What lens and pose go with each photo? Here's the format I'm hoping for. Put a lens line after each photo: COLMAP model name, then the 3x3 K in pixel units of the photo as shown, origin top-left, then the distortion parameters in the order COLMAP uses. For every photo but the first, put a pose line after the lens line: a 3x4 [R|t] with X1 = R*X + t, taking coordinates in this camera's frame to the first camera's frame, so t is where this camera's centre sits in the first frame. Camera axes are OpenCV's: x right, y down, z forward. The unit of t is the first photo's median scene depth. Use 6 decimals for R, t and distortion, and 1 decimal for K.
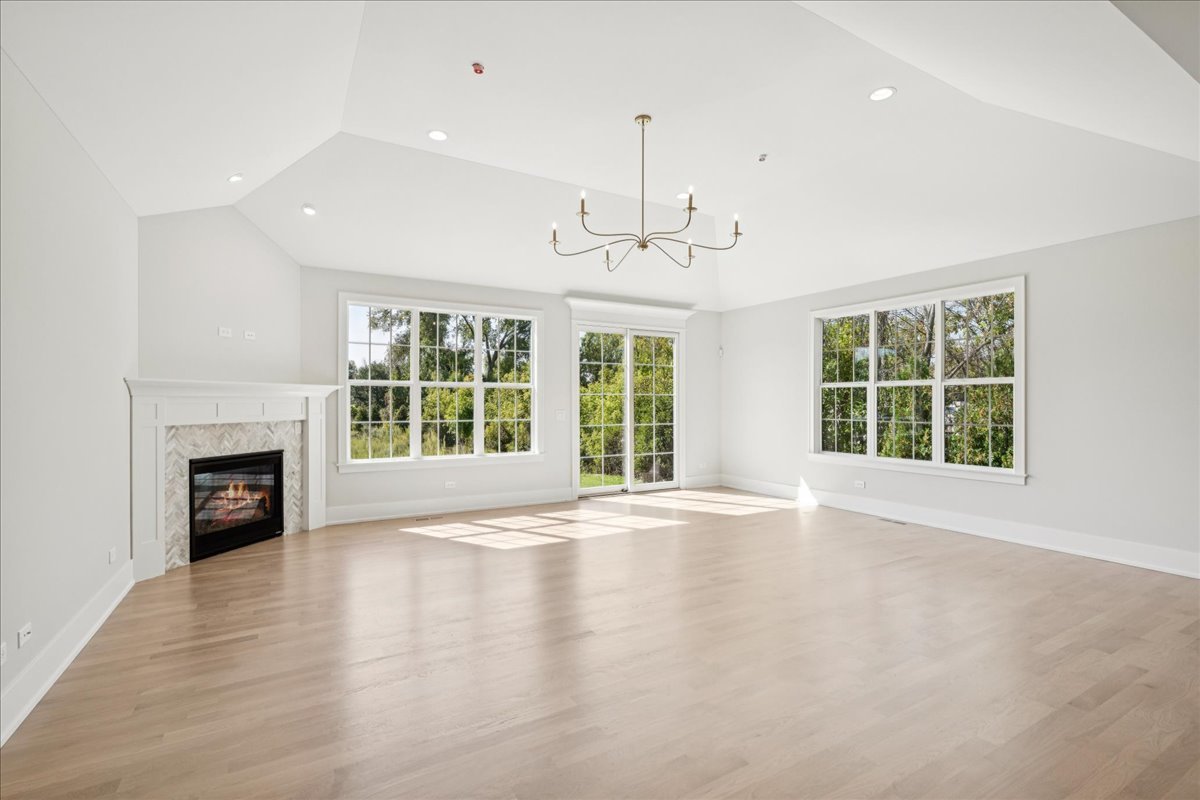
lens RADIAL K [[538.9, 0, 600.0], [0, 538.9, 400.0], [0, 0, 1]] dist [0.001071, 0.000206]
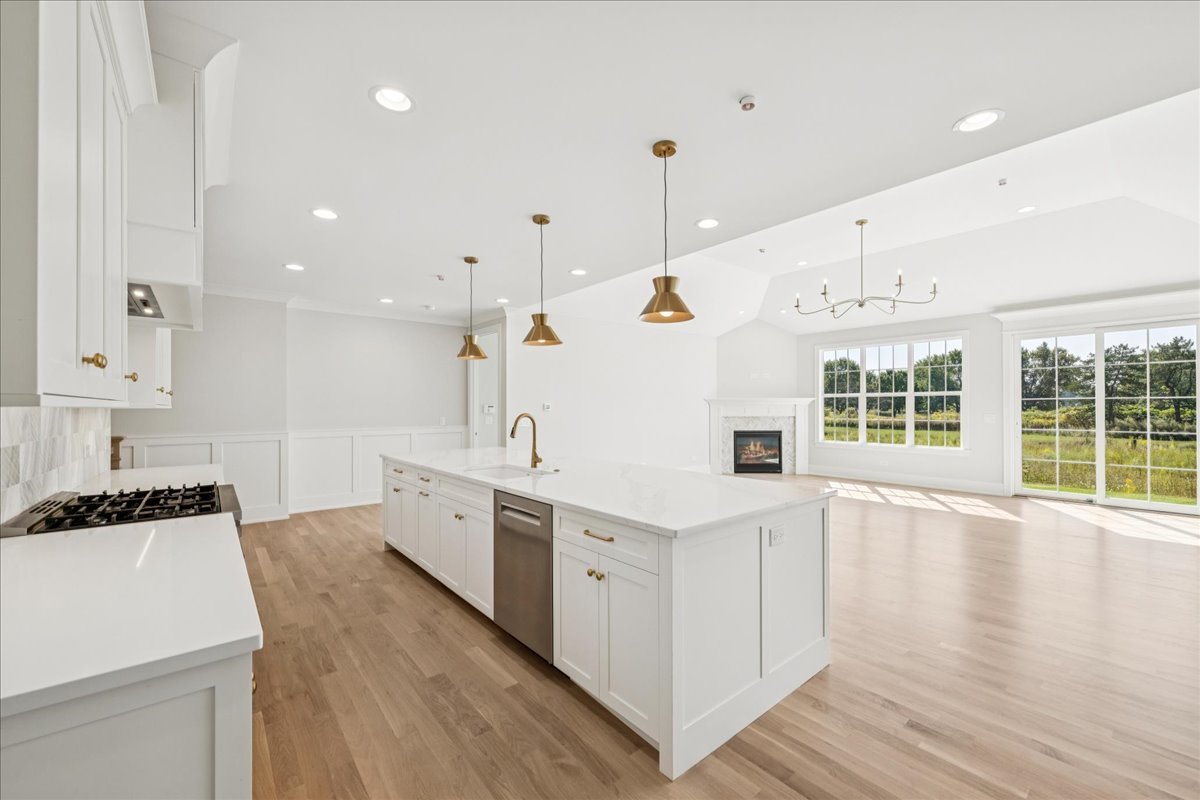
lens RADIAL K [[464.5, 0, 600.0], [0, 464.5, 400.0], [0, 0, 1]] dist [-0.000420, -0.000006]
pose [[0.172333, -0.015385, -0.984919, 1.111841], [0.006366, 0.999875, -0.014504, -0.001855], [0.985018, -0.003771, 0.172409, 0.035837]]
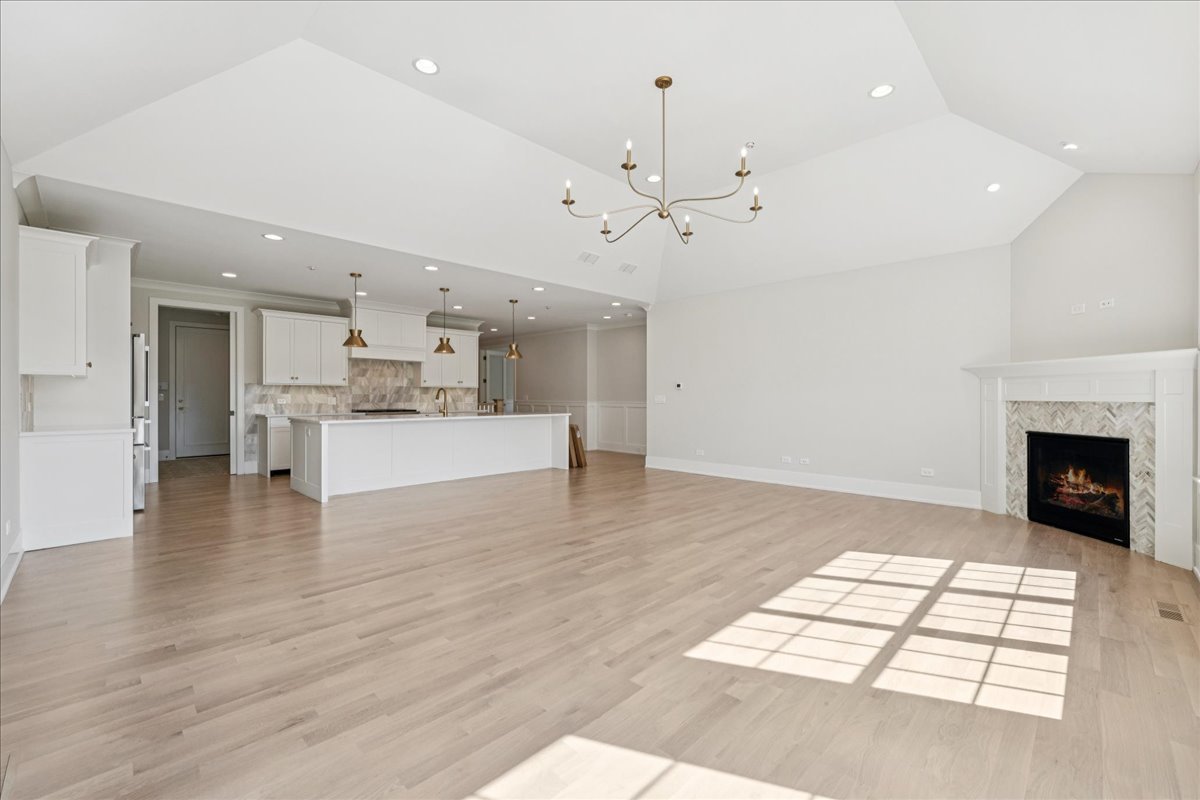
lens RADIAL K [[538.9, 0, 600.0], [0, 538.9, 400.0], [0, 0, 1]] dist [0.001071, 0.000206]
pose [[-0.957144, 0.004311, -0.289581, 0.419946], [0.002281, 0.999970, 0.007346, 0.030548], [0.289604, 0.006371, -0.957125, 1.694339]]
